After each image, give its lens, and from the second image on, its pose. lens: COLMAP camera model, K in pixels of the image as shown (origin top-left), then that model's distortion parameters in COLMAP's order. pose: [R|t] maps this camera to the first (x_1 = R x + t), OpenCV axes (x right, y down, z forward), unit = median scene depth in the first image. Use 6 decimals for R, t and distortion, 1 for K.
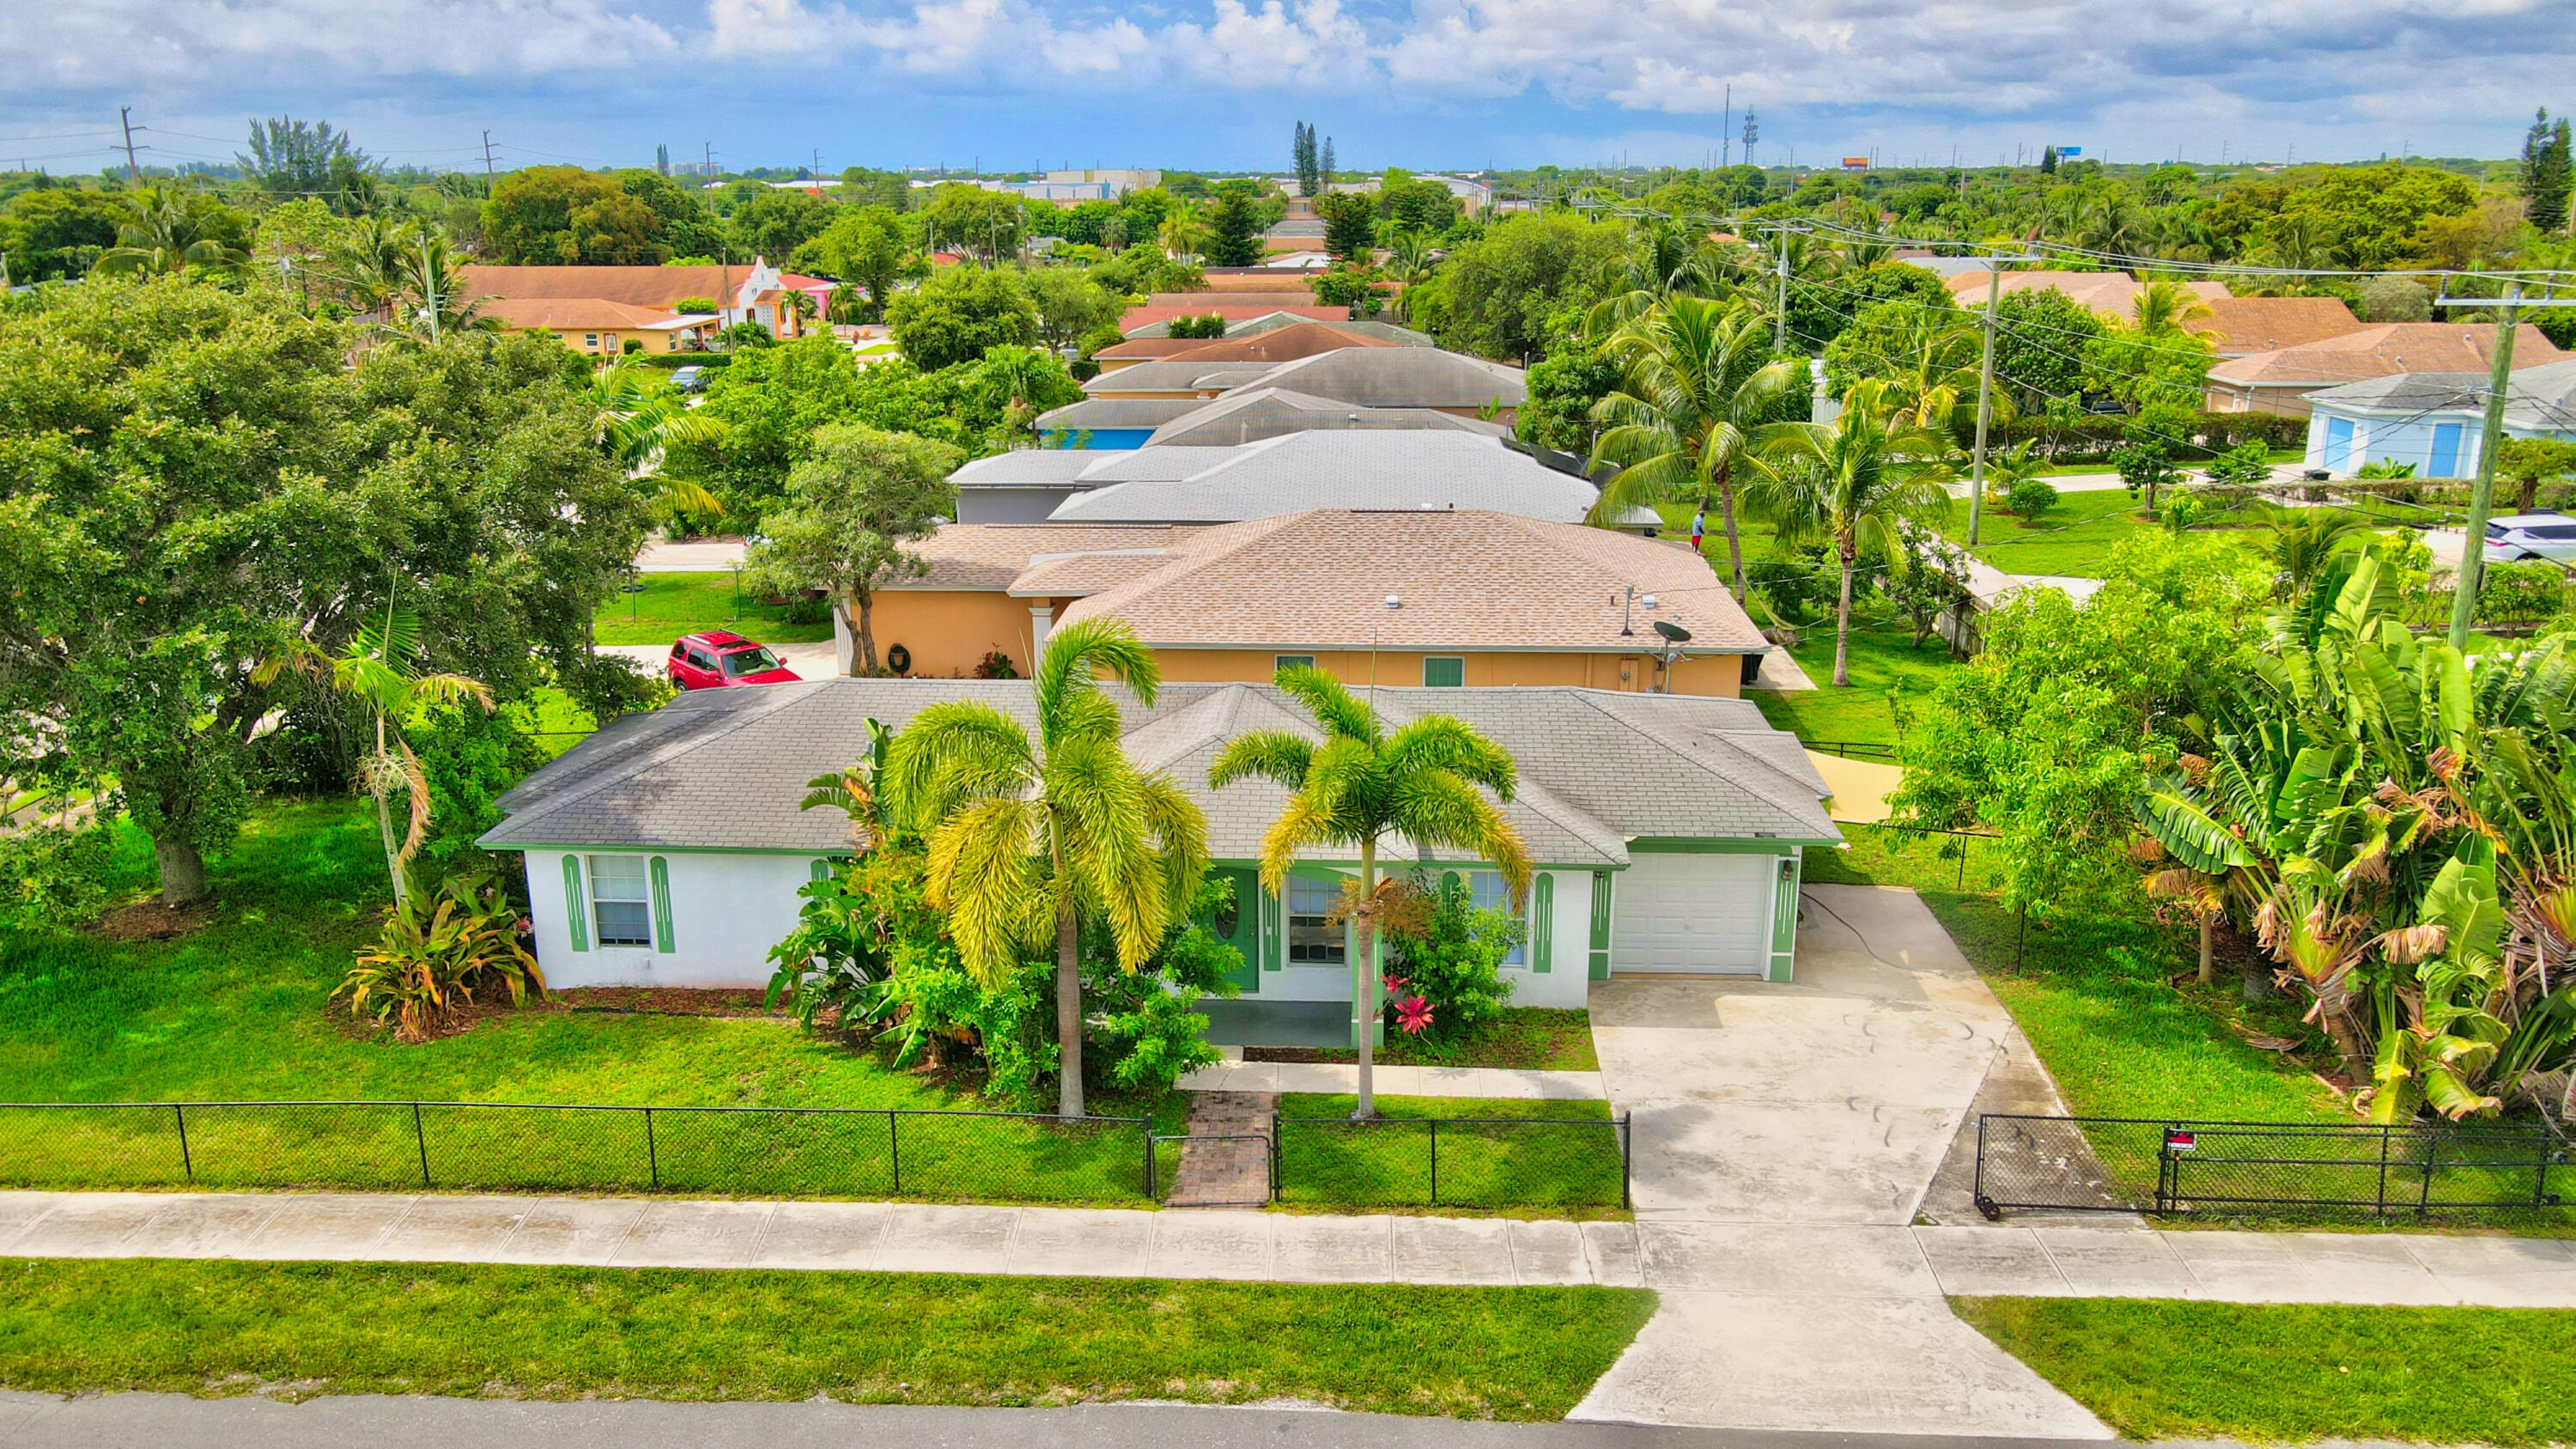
lens RADIAL K [[1919.8, 0, 1288.0], [0, 1919.8, 724.5], [0, 0, 1]] dist [-0.022942, 0.058128]
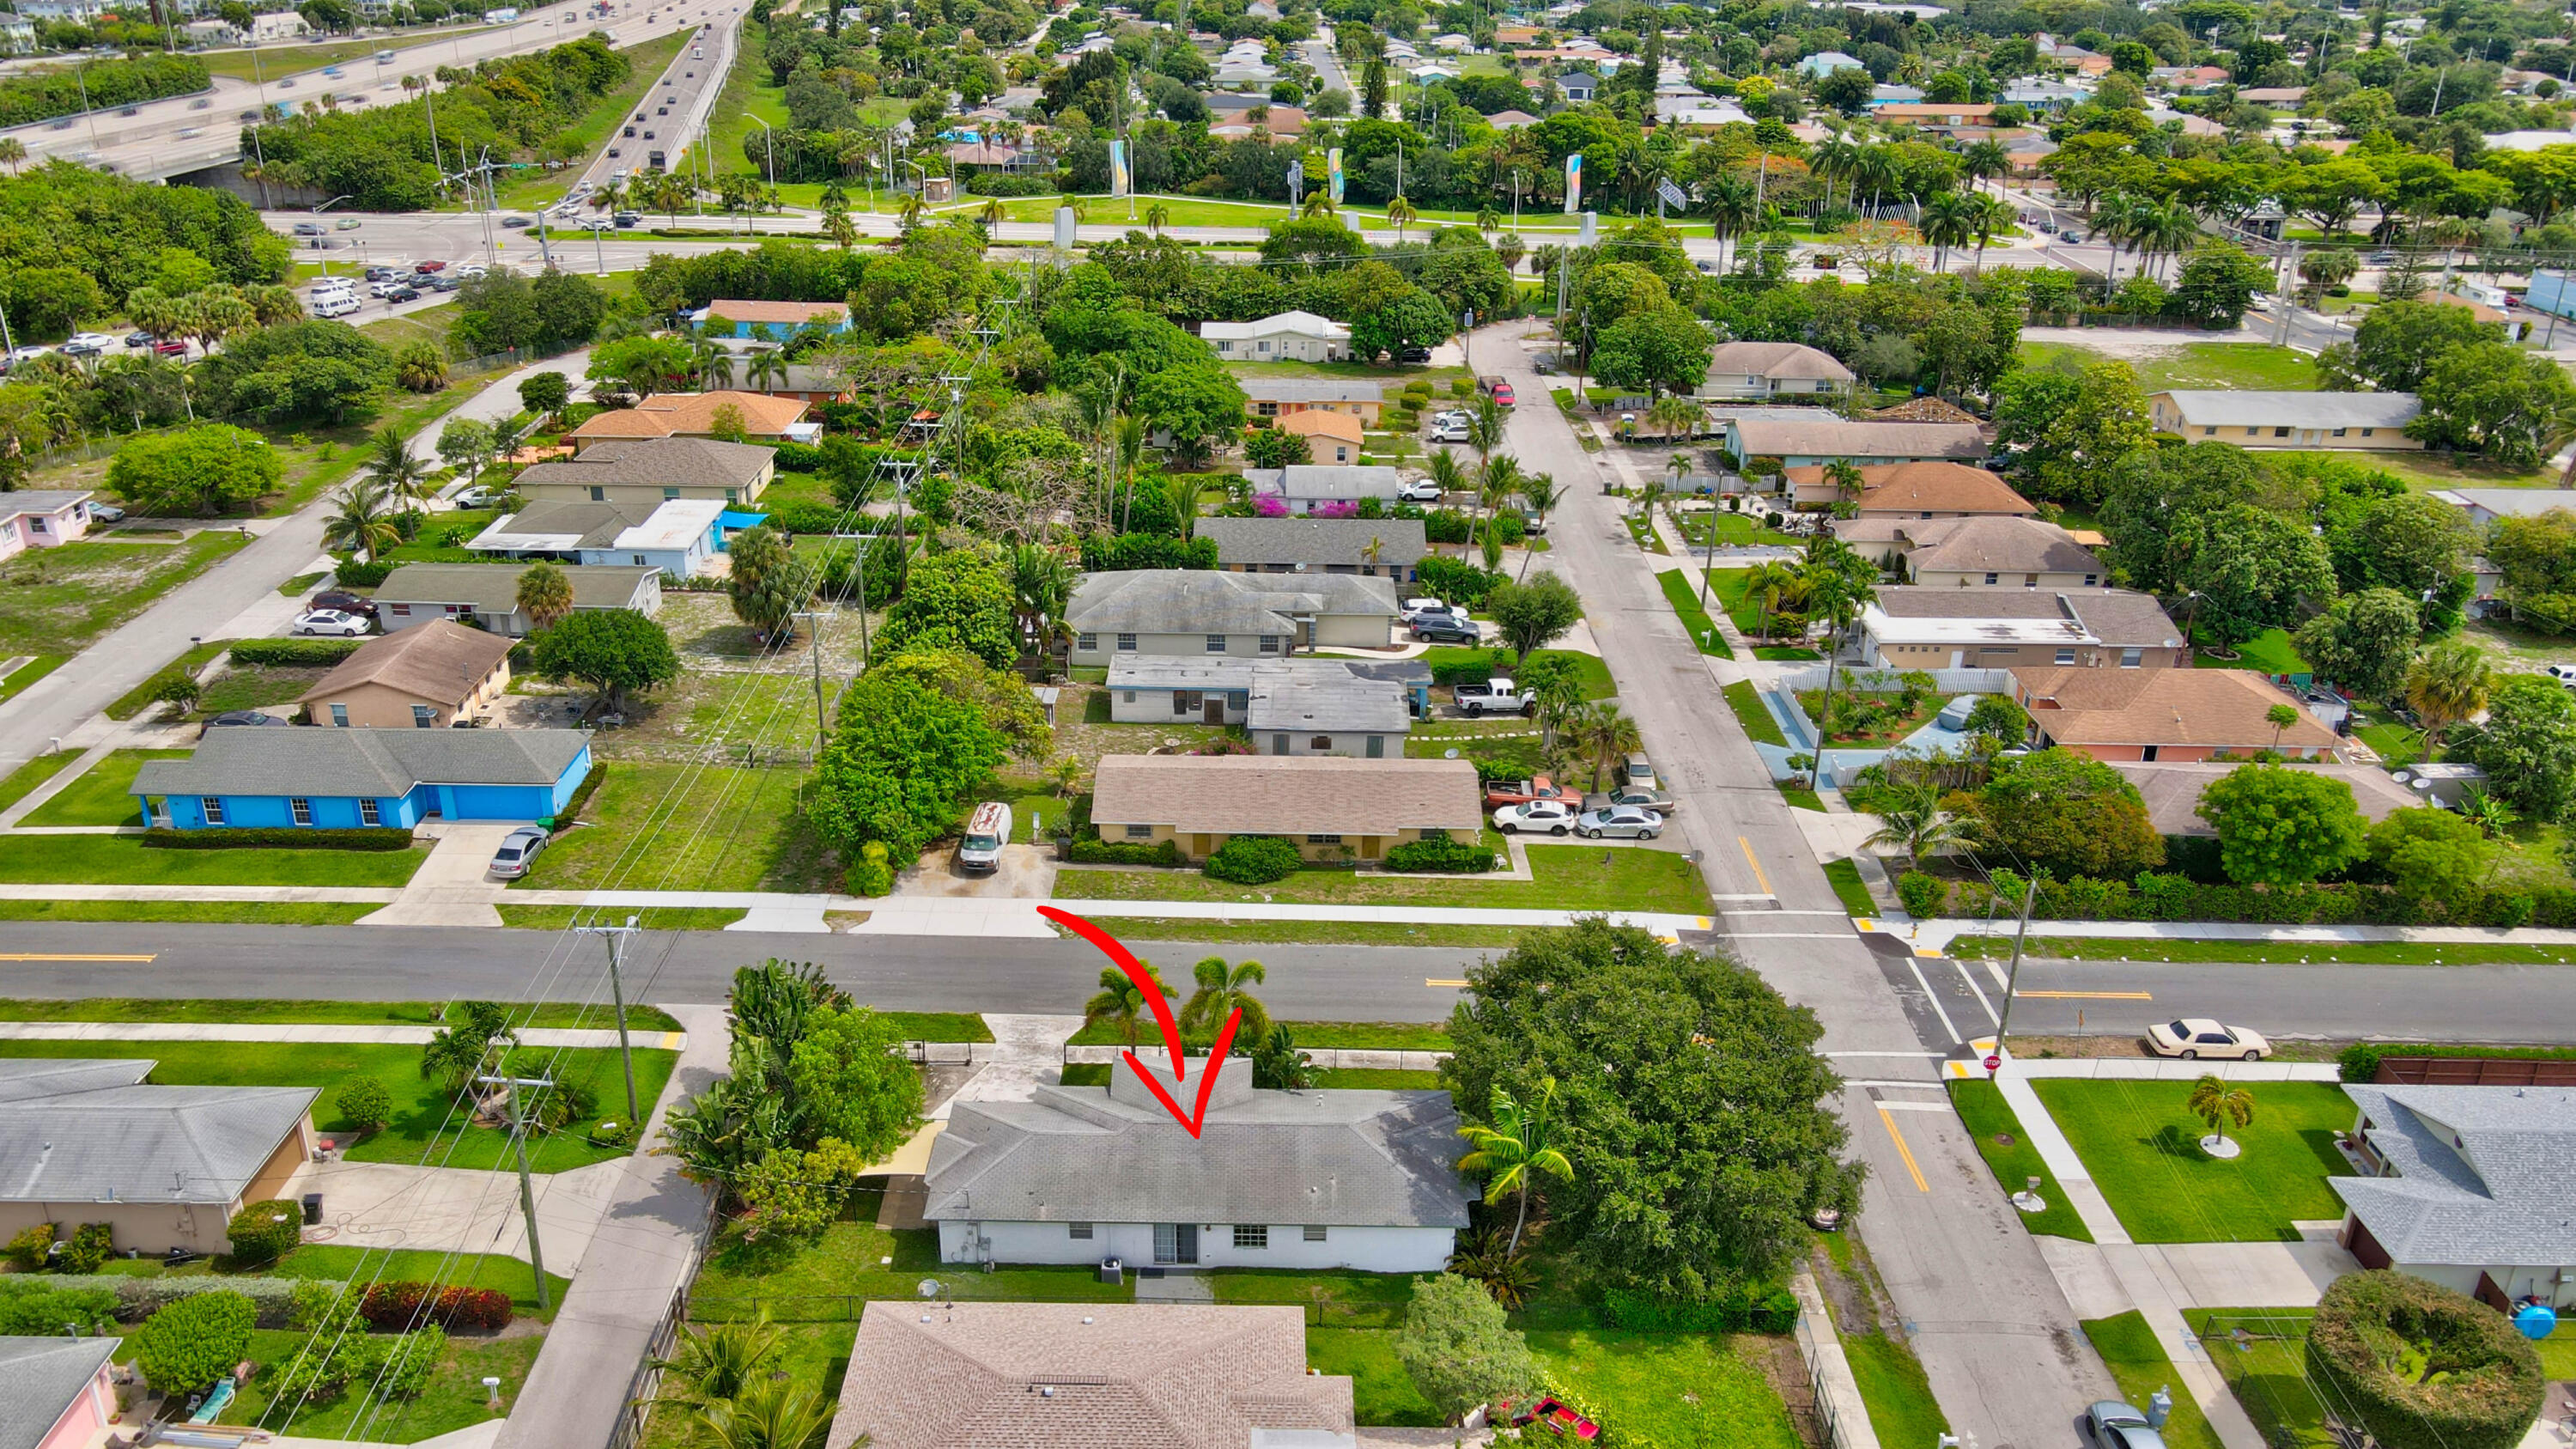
lens RADIAL K [[1919.8, 0, 1288.0], [0, 1919.8, 724.5], [0, 0, 1]] dist [-0.022942, 0.058128]
pose [[-0.997624, 0.022313, -0.065186, -0.023480], [-0.025149, 0.762902, 0.646024, -2.580024], [0.064145, 0.646129, -0.760528, 3.334039]]
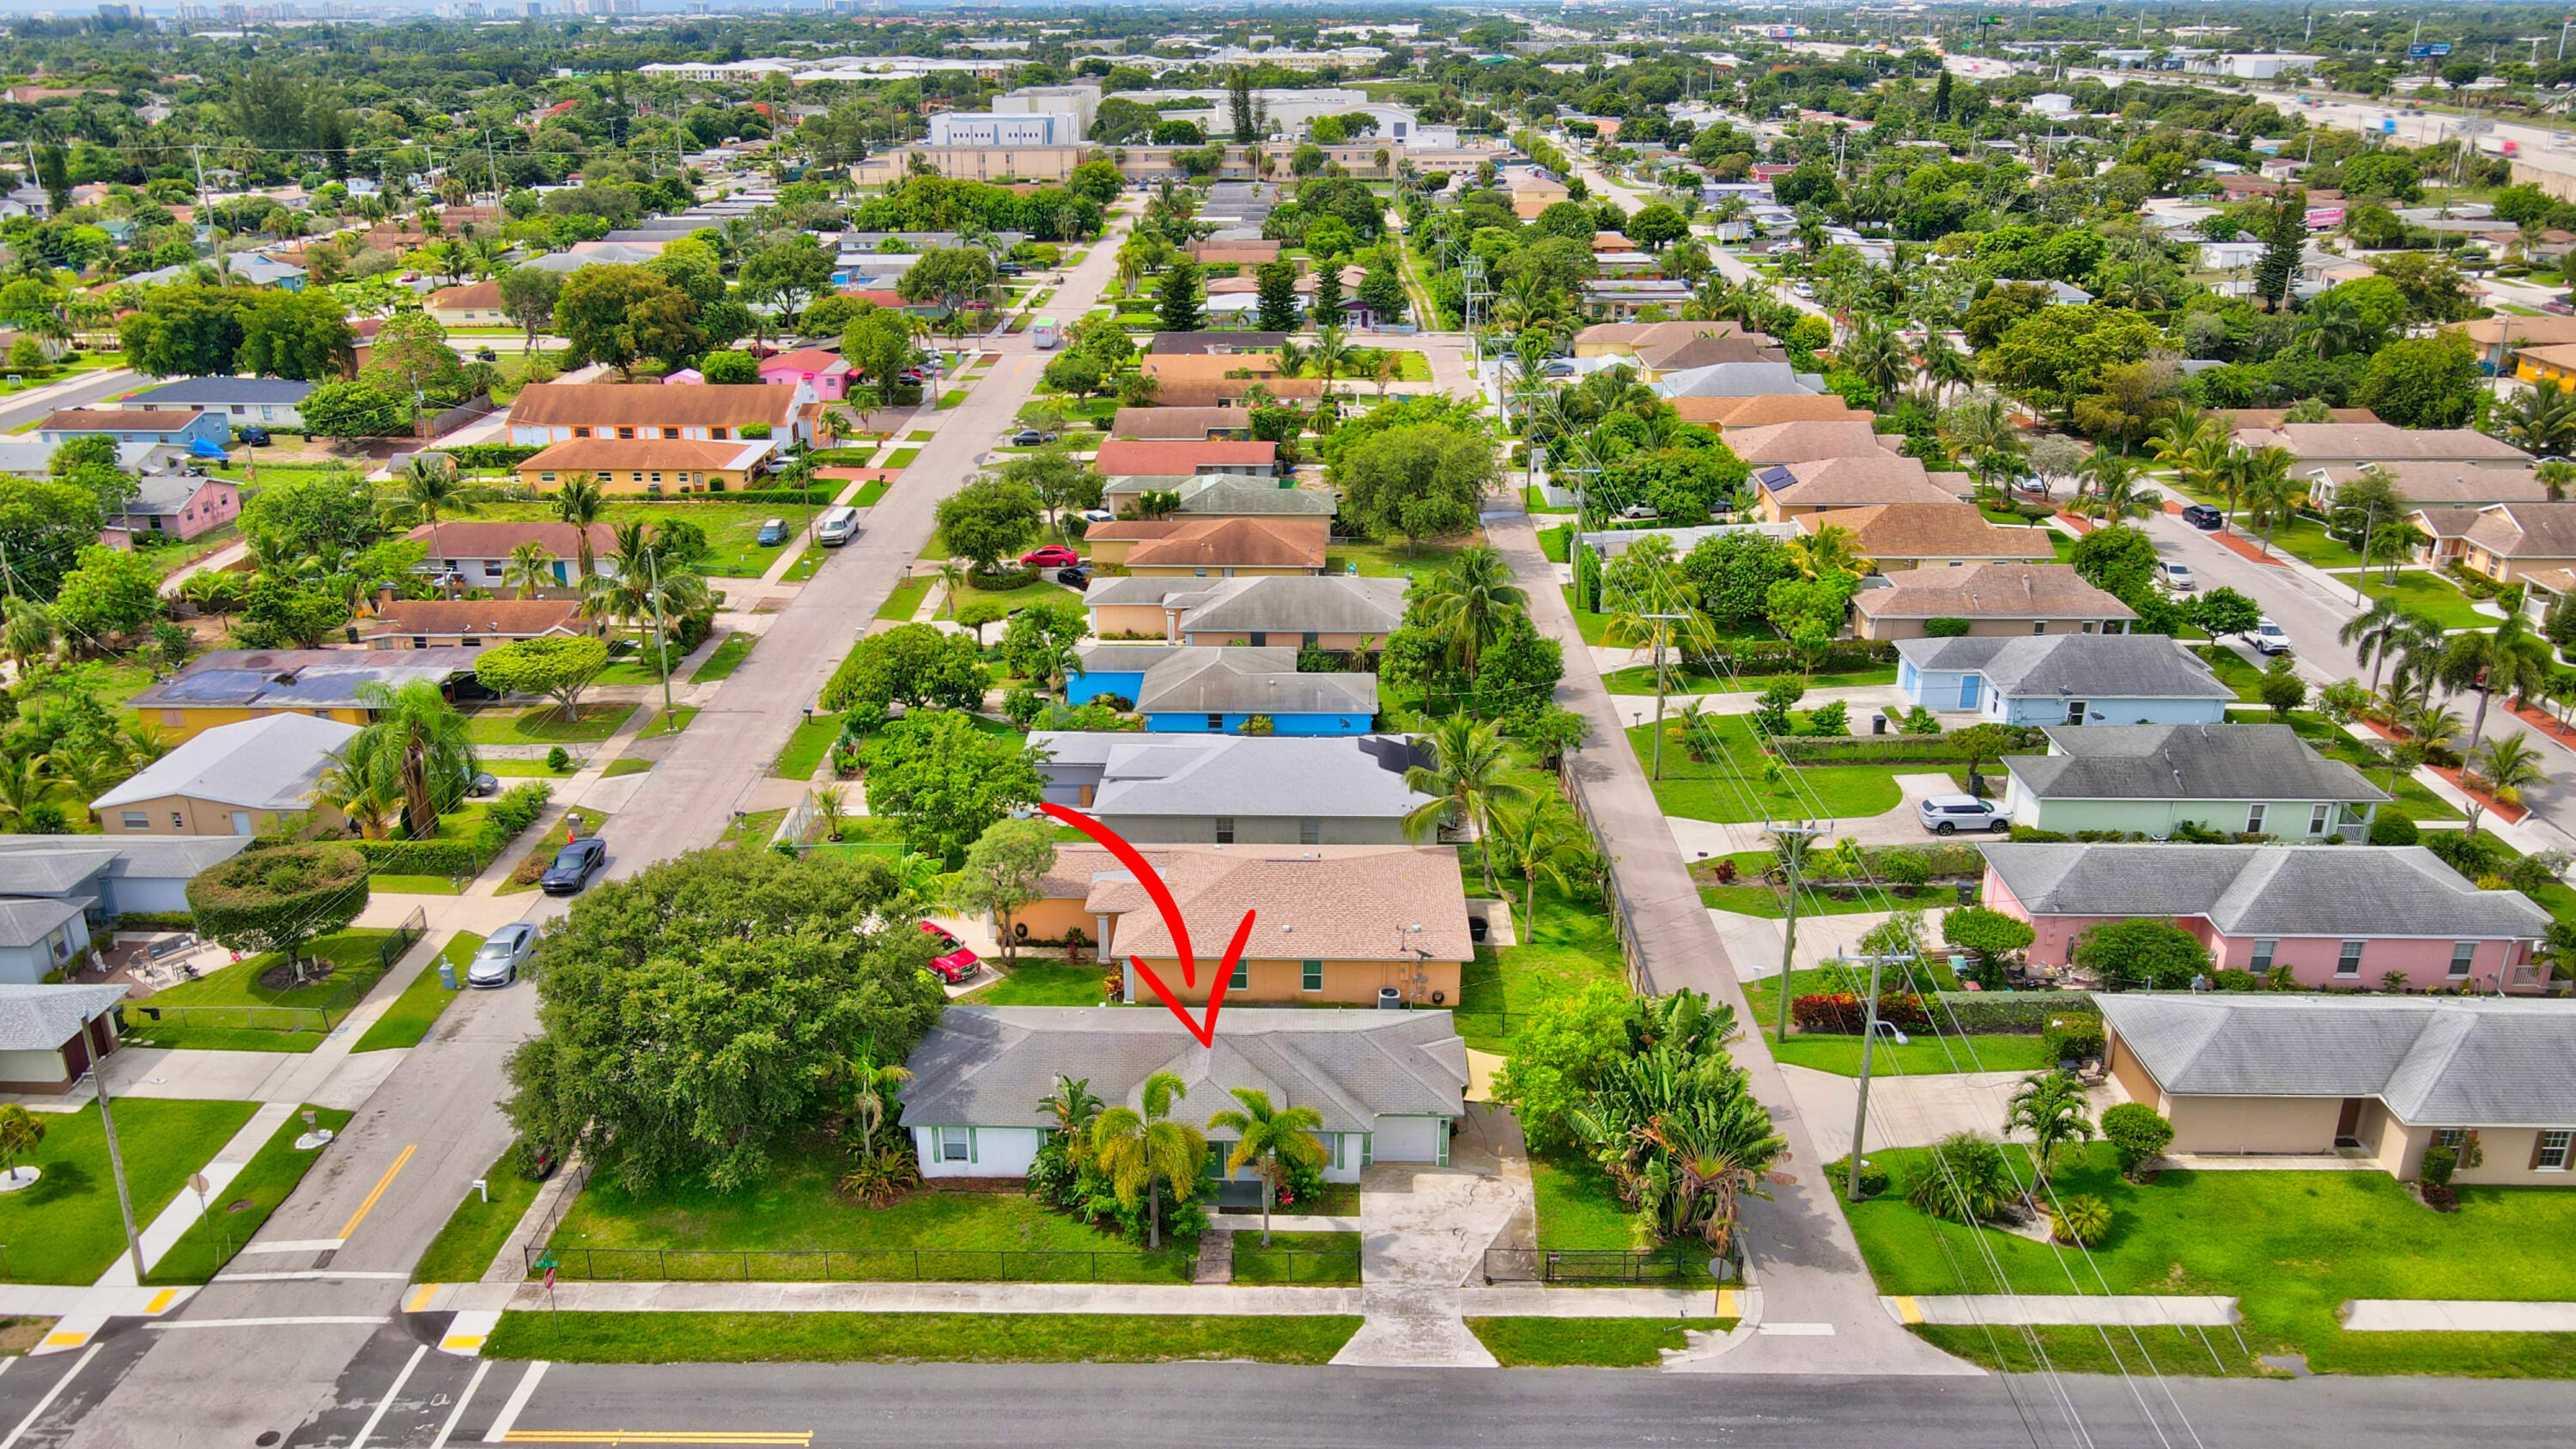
lens RADIAL K [[1919.8, 0, 1288.0], [0, 1919.8, 724.5], [0, 0, 1]] dist [-0.022942, 0.058128]
pose [[0.999484, -0.009686, 0.030626, -0.004324], [0.007118, 0.996534, 0.082876, -0.766225], [-0.031323, -0.082616, 0.996089, -1.657802]]
